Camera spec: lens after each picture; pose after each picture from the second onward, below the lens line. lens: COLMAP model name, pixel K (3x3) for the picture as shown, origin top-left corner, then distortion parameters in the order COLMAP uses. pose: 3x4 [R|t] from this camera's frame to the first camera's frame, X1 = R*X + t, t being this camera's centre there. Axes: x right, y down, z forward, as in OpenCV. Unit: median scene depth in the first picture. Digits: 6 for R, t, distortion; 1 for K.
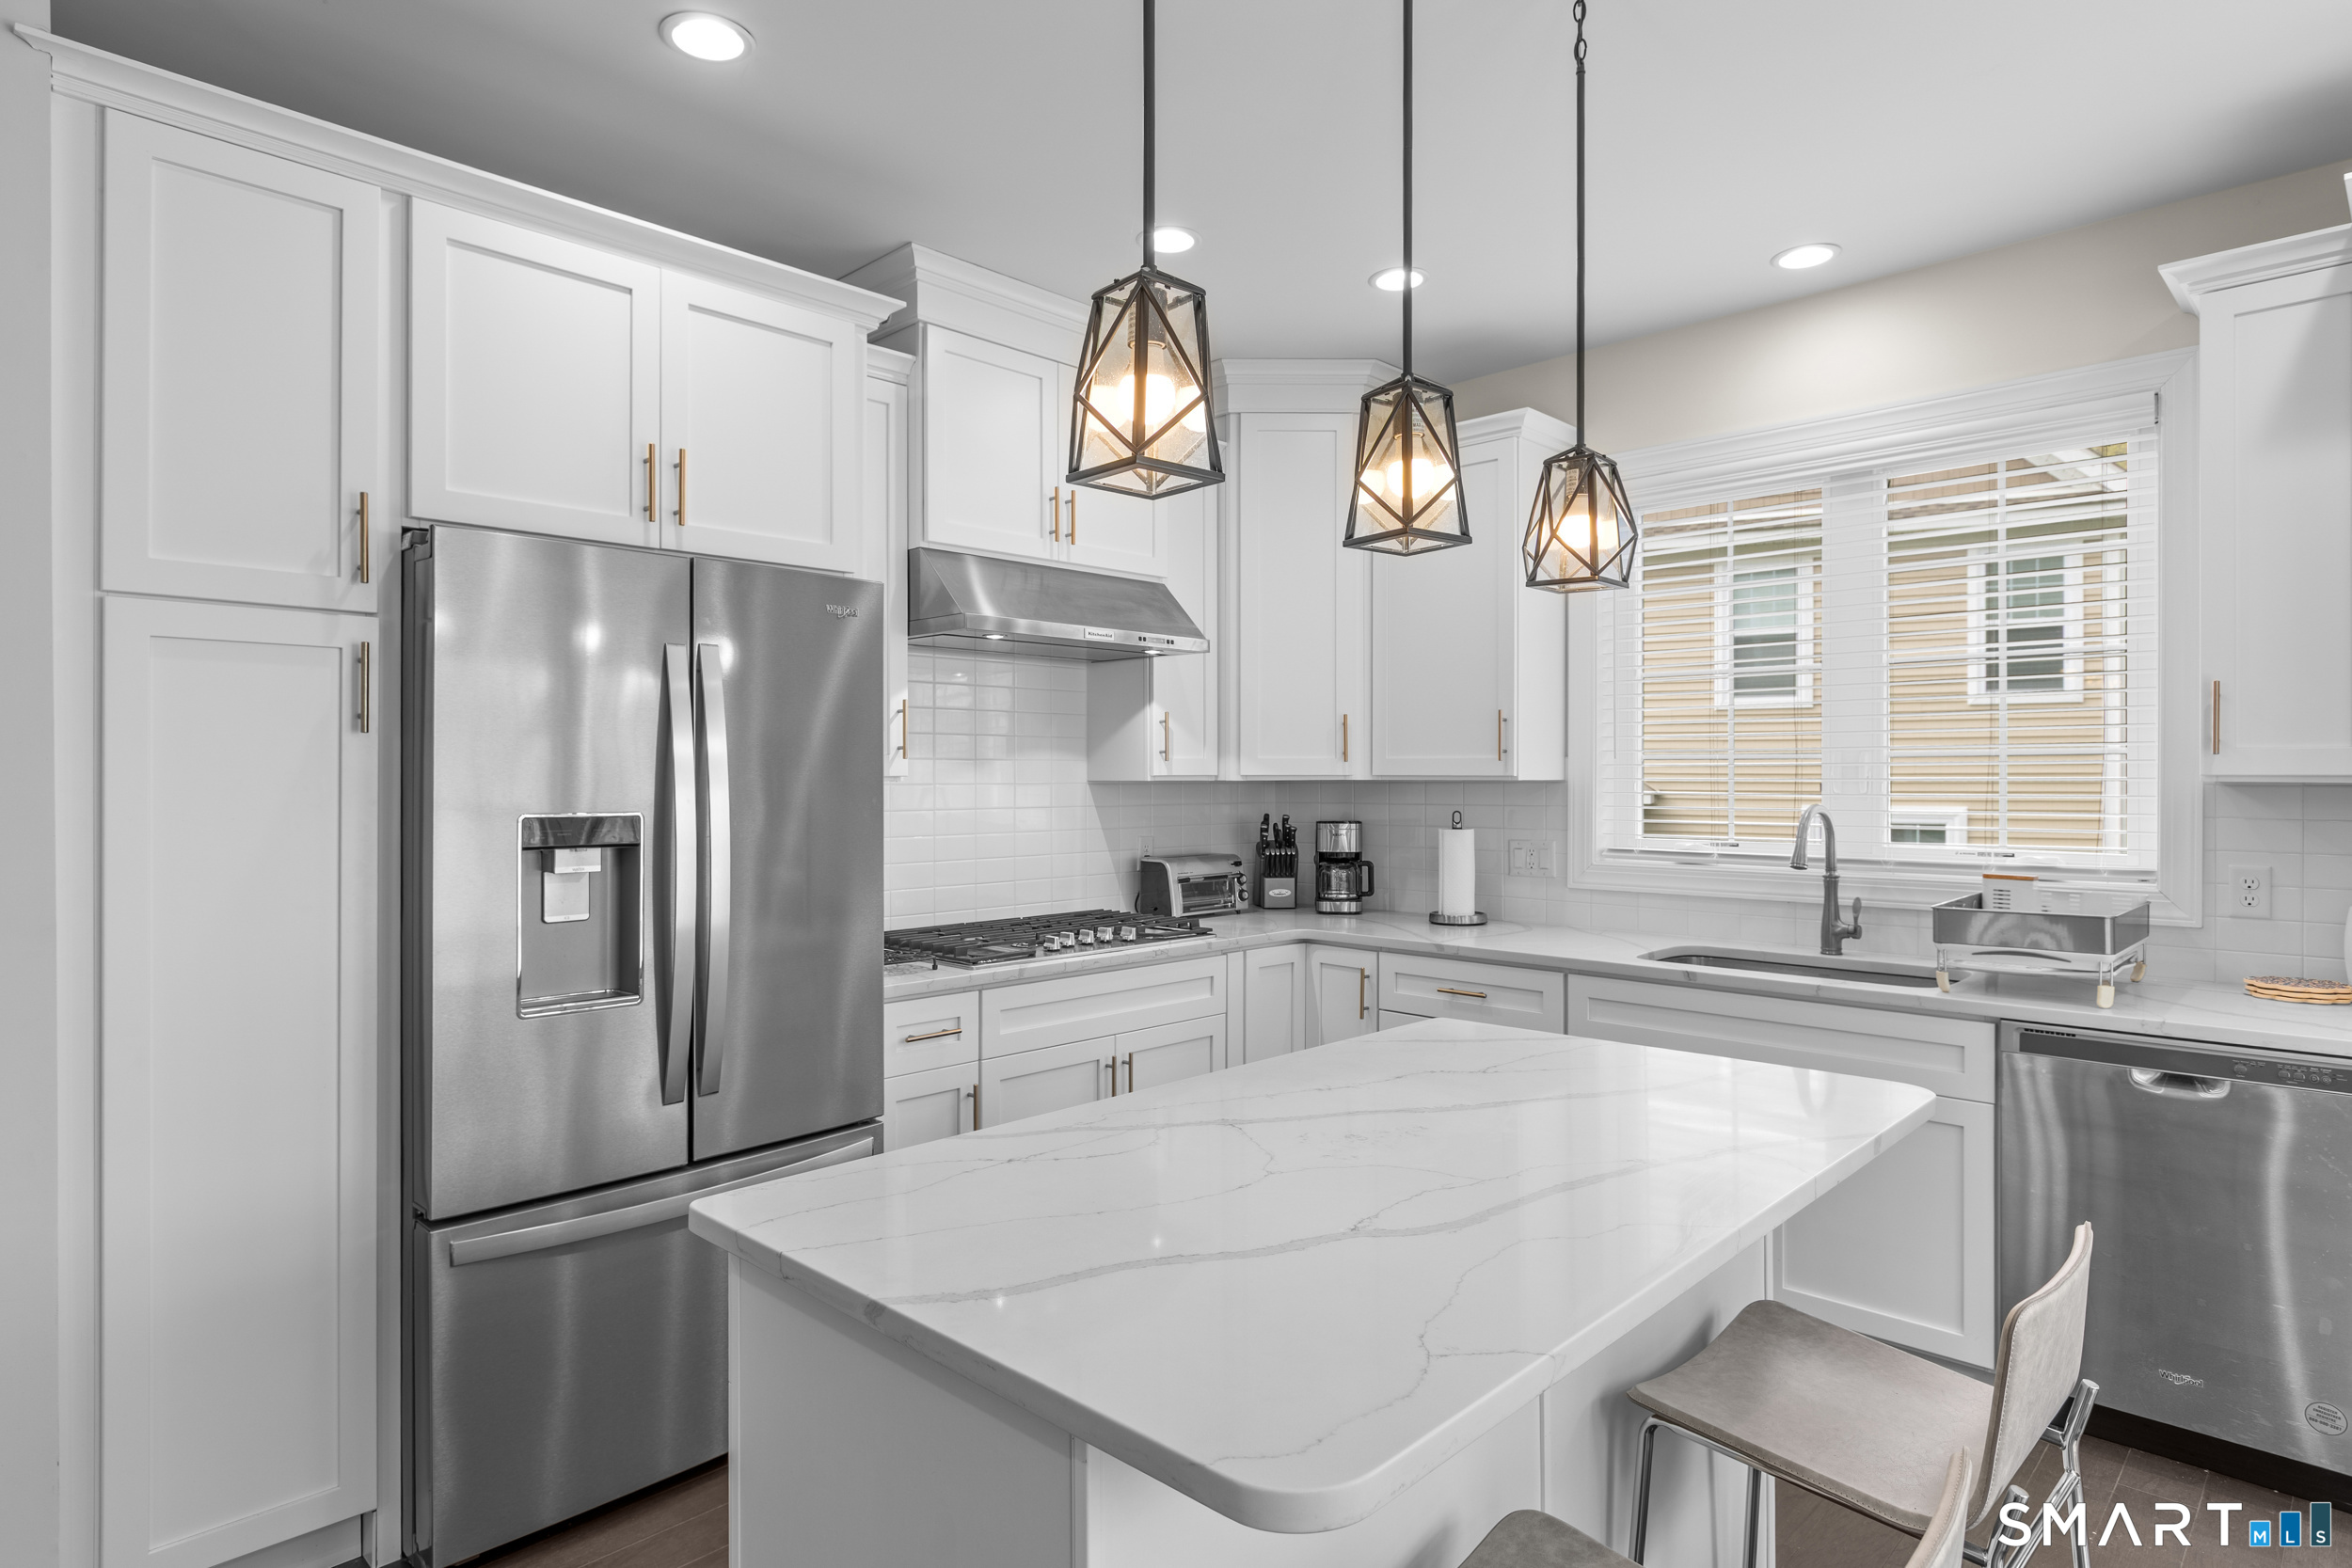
lens RADIAL K [[1289.5, 0, 1148.2], [0, 1289.5, 774.2], [0, 0, 1]] dist [0.031365, -0.000736]
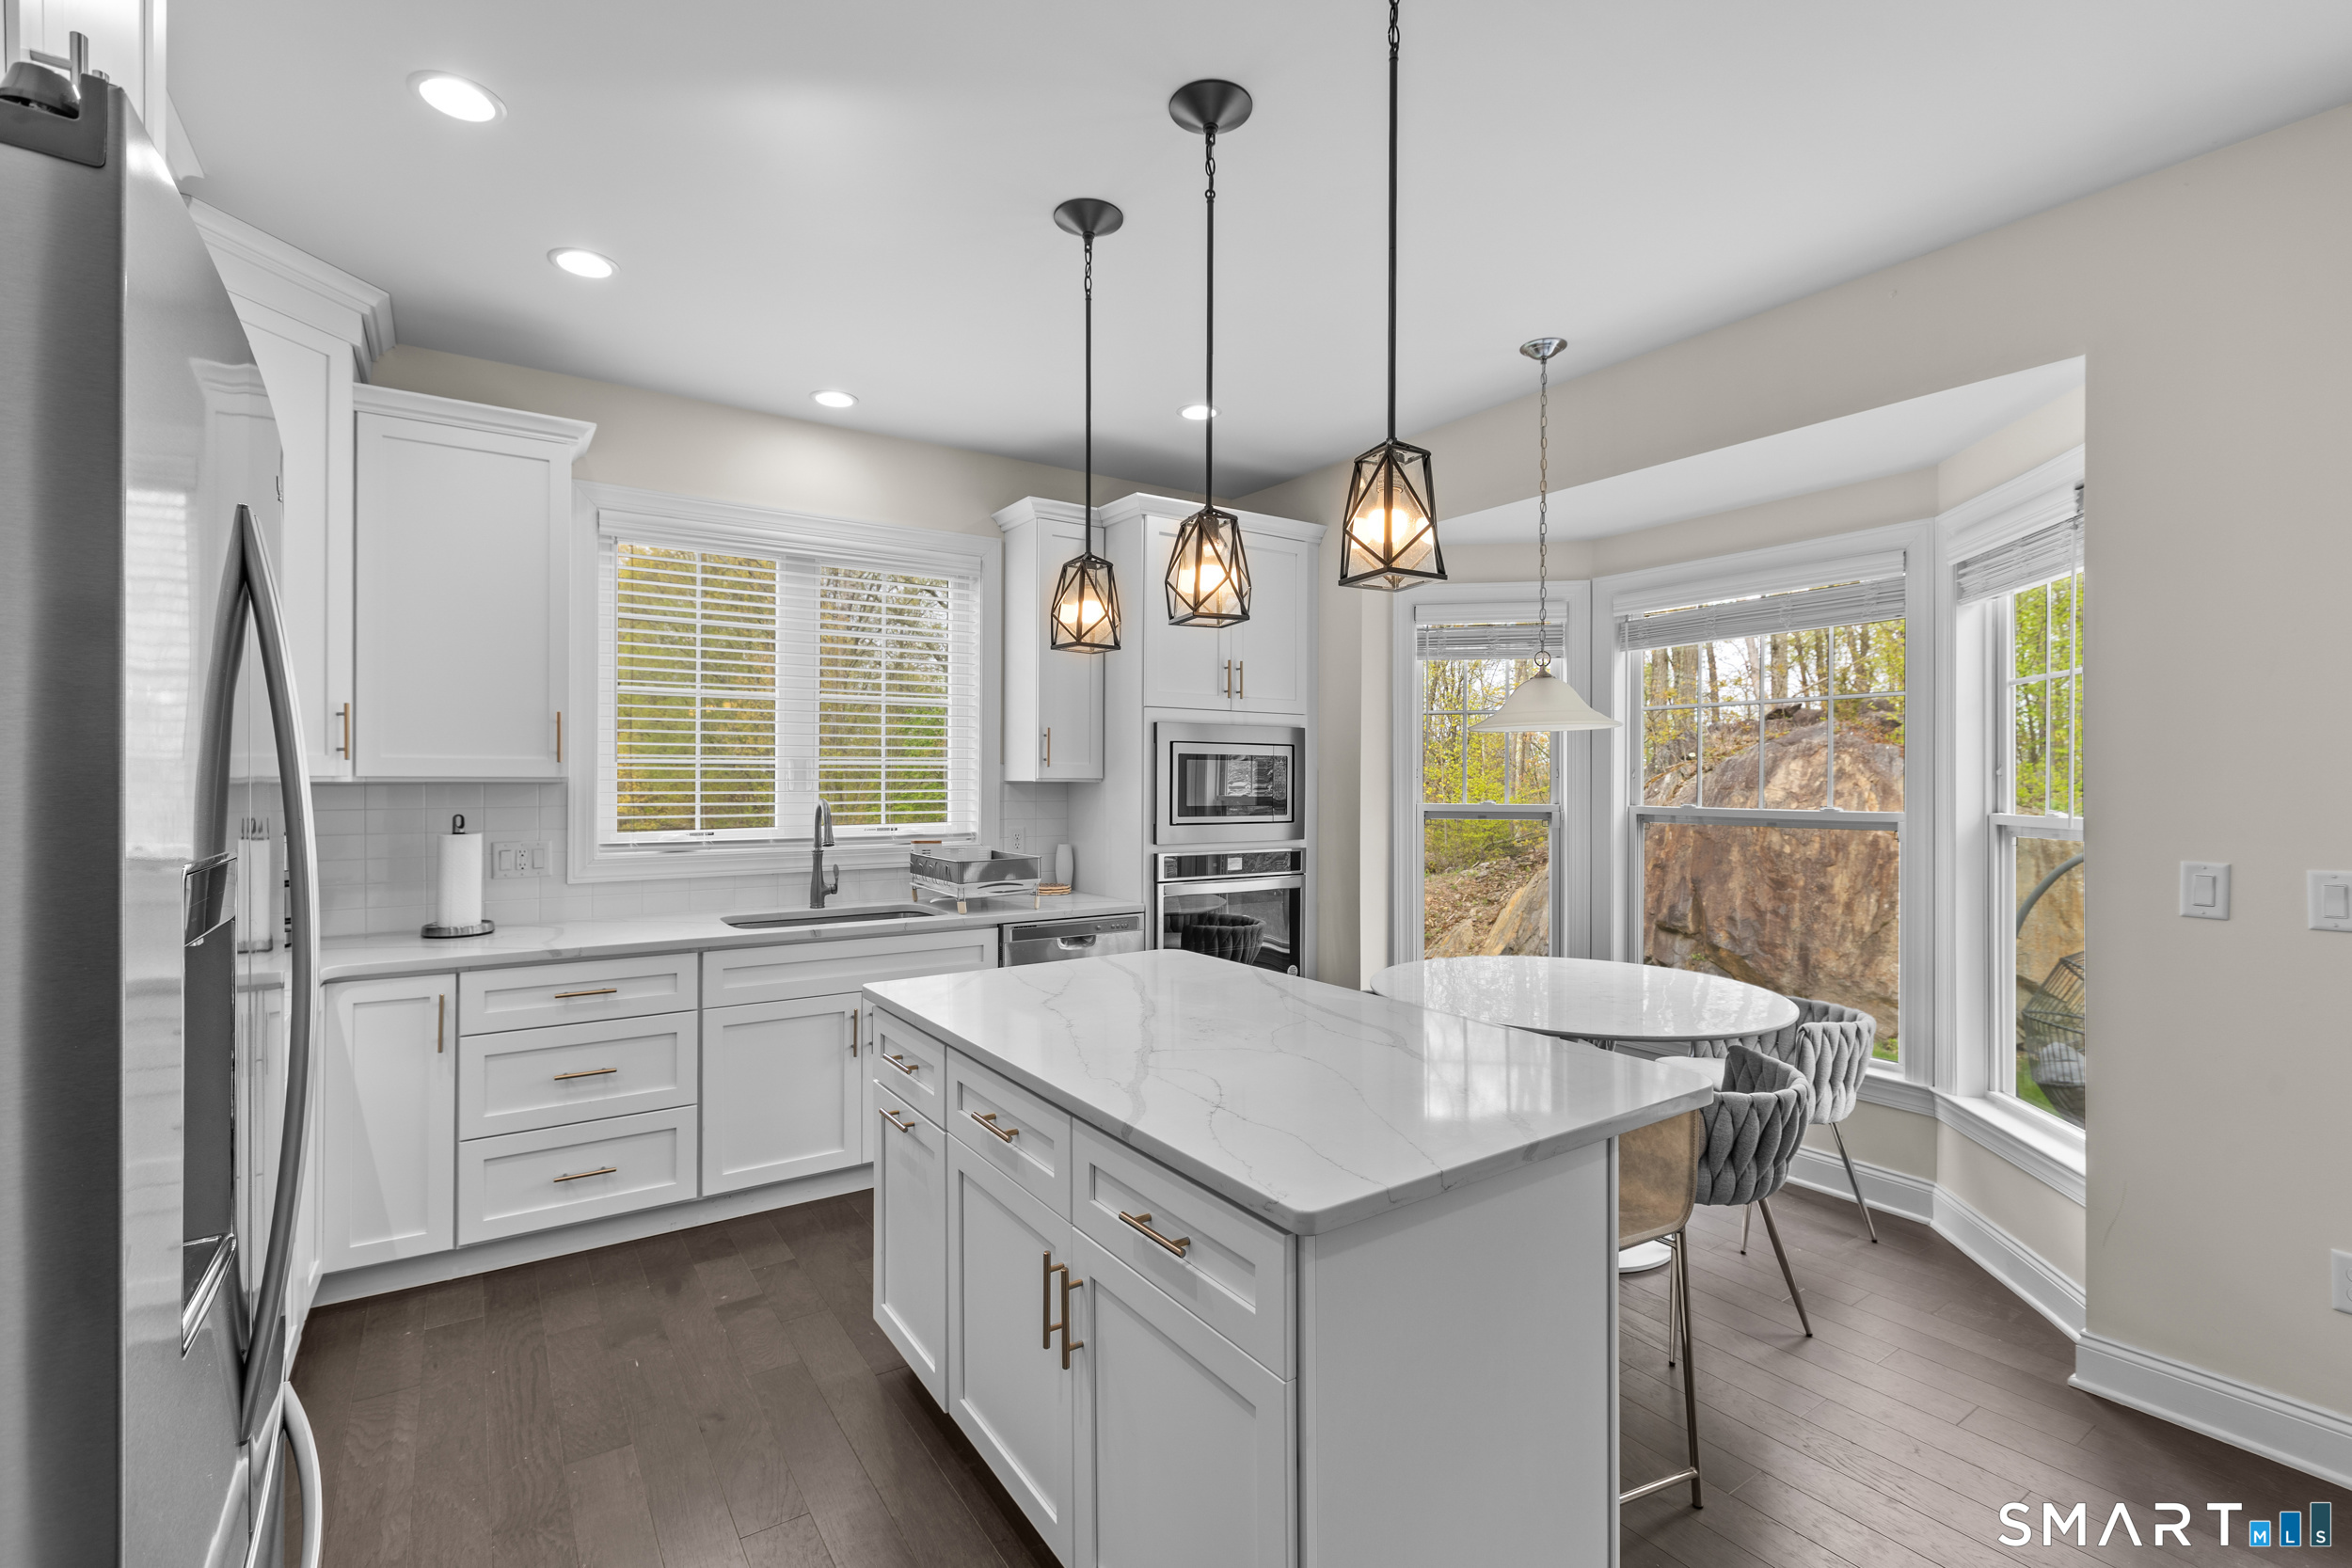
lens RADIAL K [[1071.1, 0, 1166.5], [0, 1071.1, 776.6], [0, 0, 1]] dist [0.038208, 0.000230]
pose [[0.217287, 0.001850, 0.976106, -0.483387], [-0.003890, 0.999992, -0.001030, -0.000368], [-0.976100, -0.003573, 0.217292, 0.377521]]
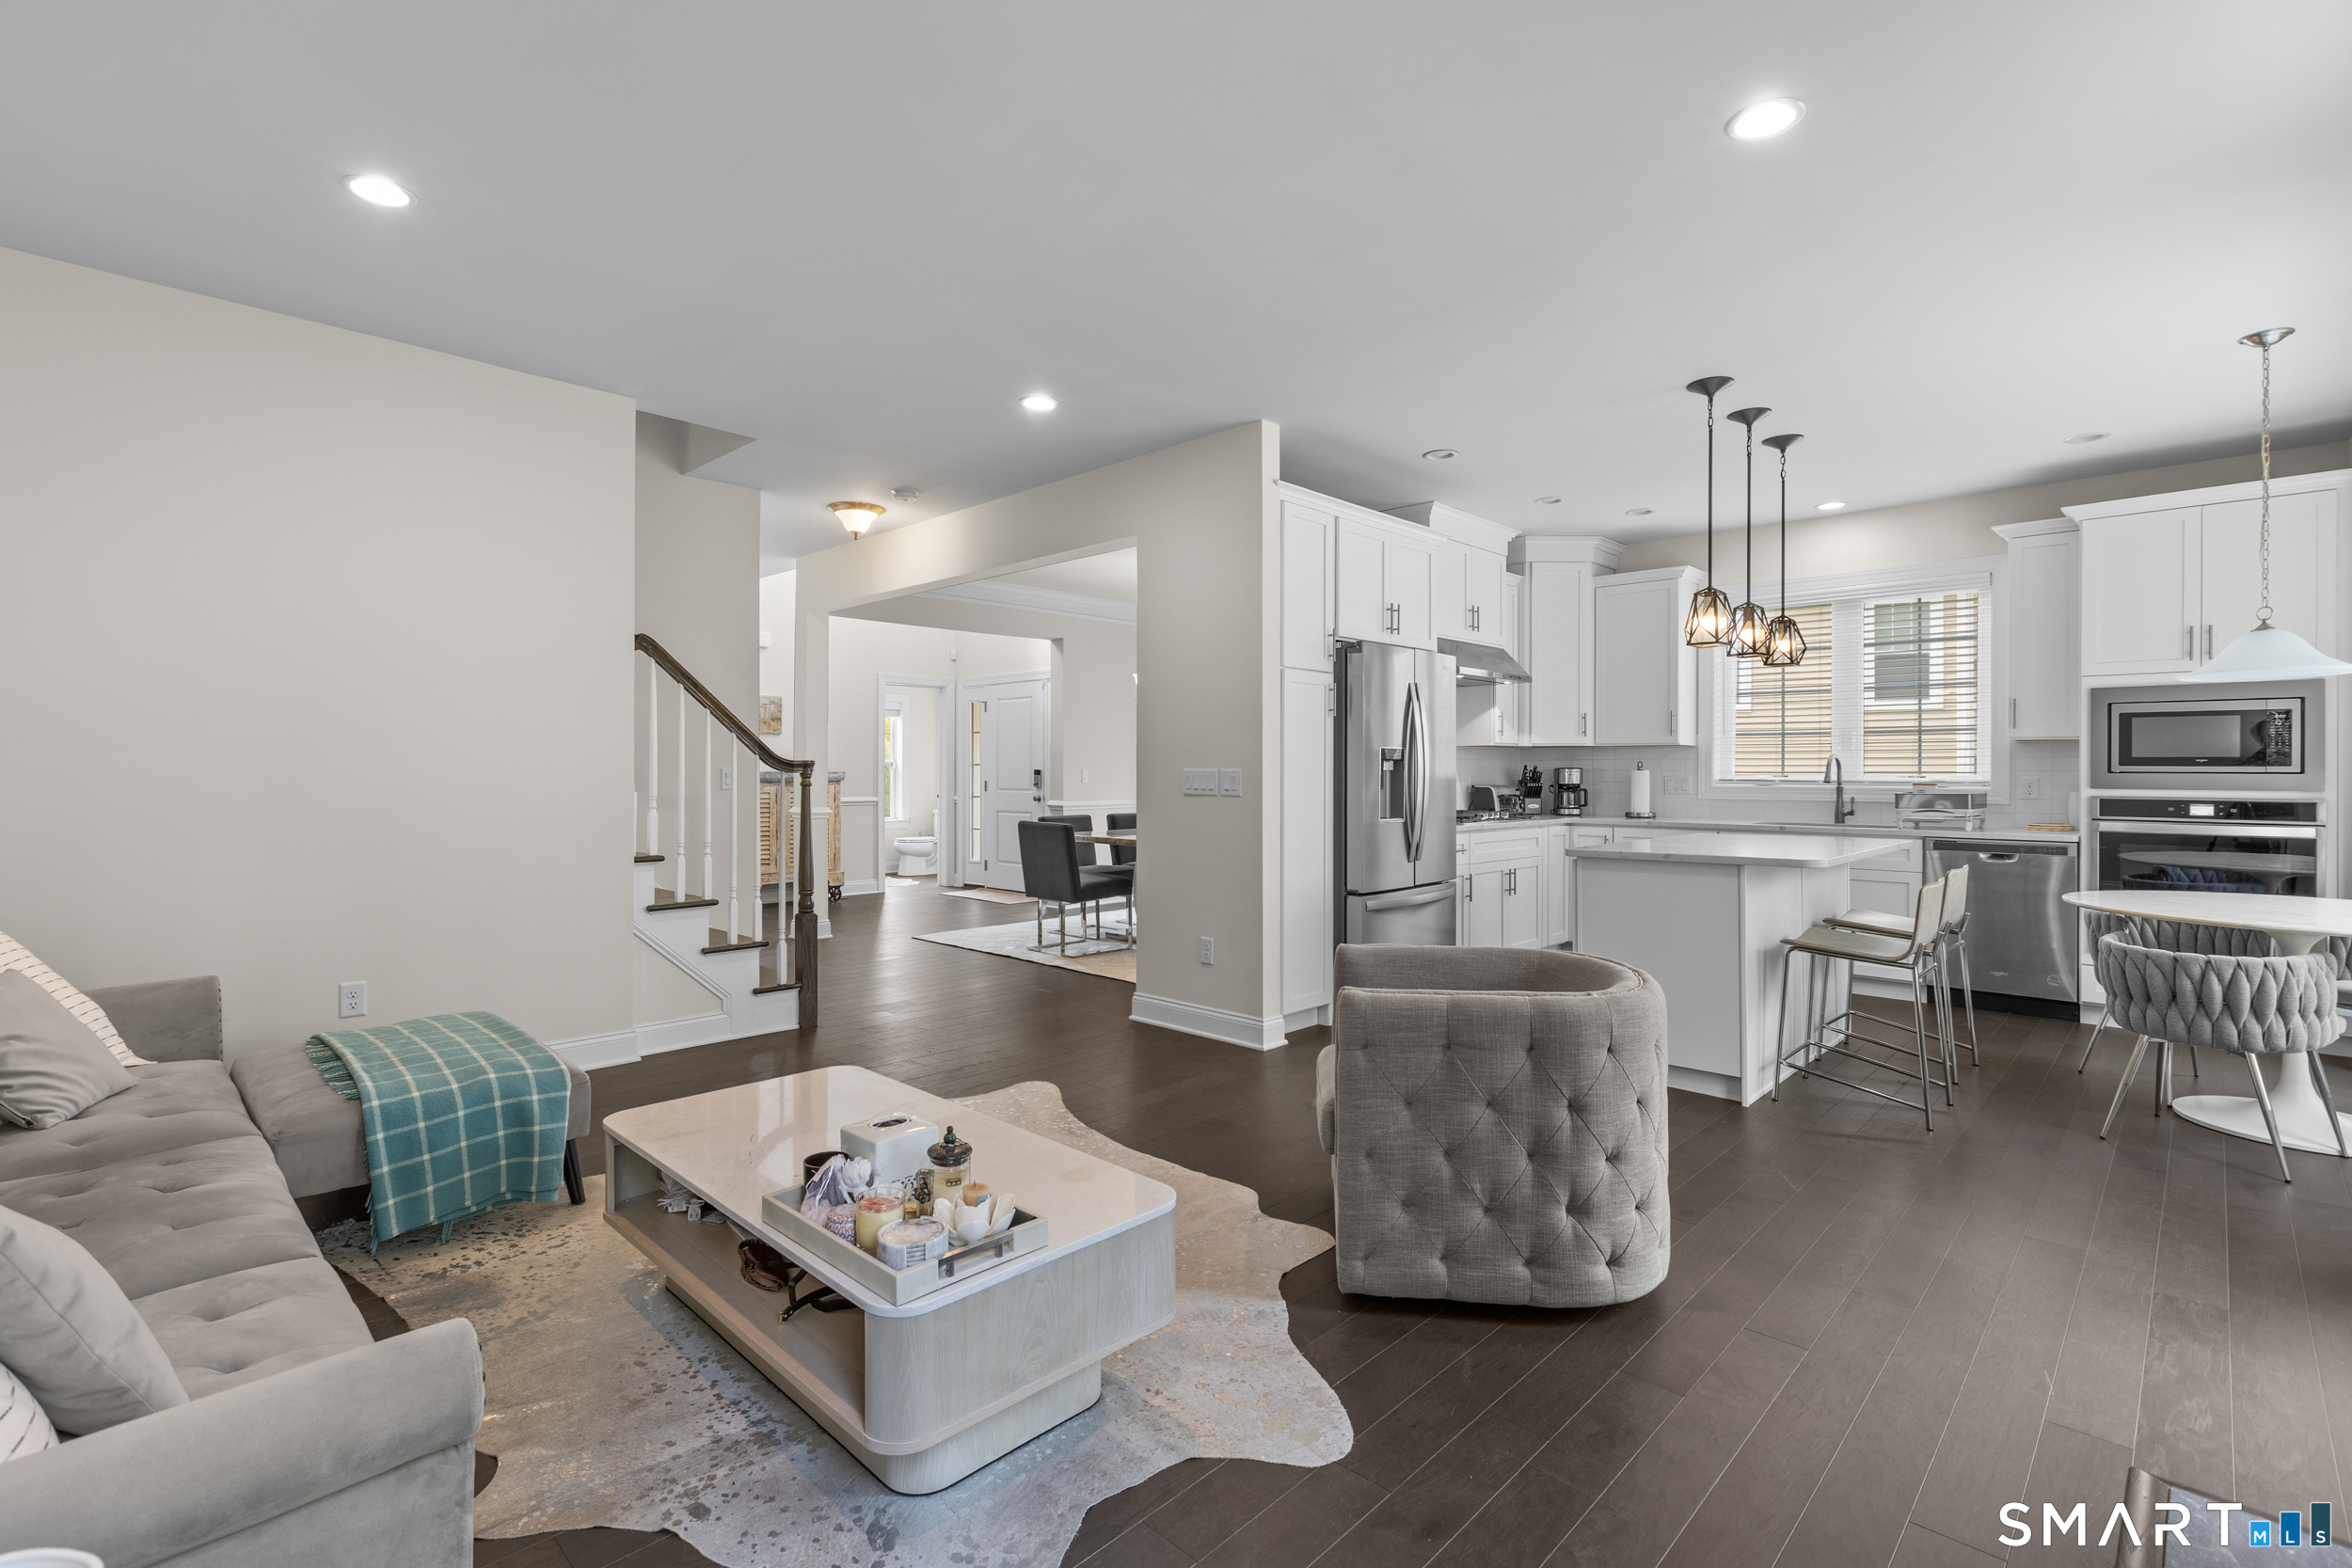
lens RADIAL K [[1071.1, 0, 1166.5], [0, 1071.1, 776.6], [0, 0, 1]] dist [0.038208, 0.000230]
pose [[0.999976, 0.003791, 0.005800, -0.579971], [-0.003841, 0.999956, 0.008583, 0.046535], [-0.005767, -0.008605, 0.999946, -0.767273]]
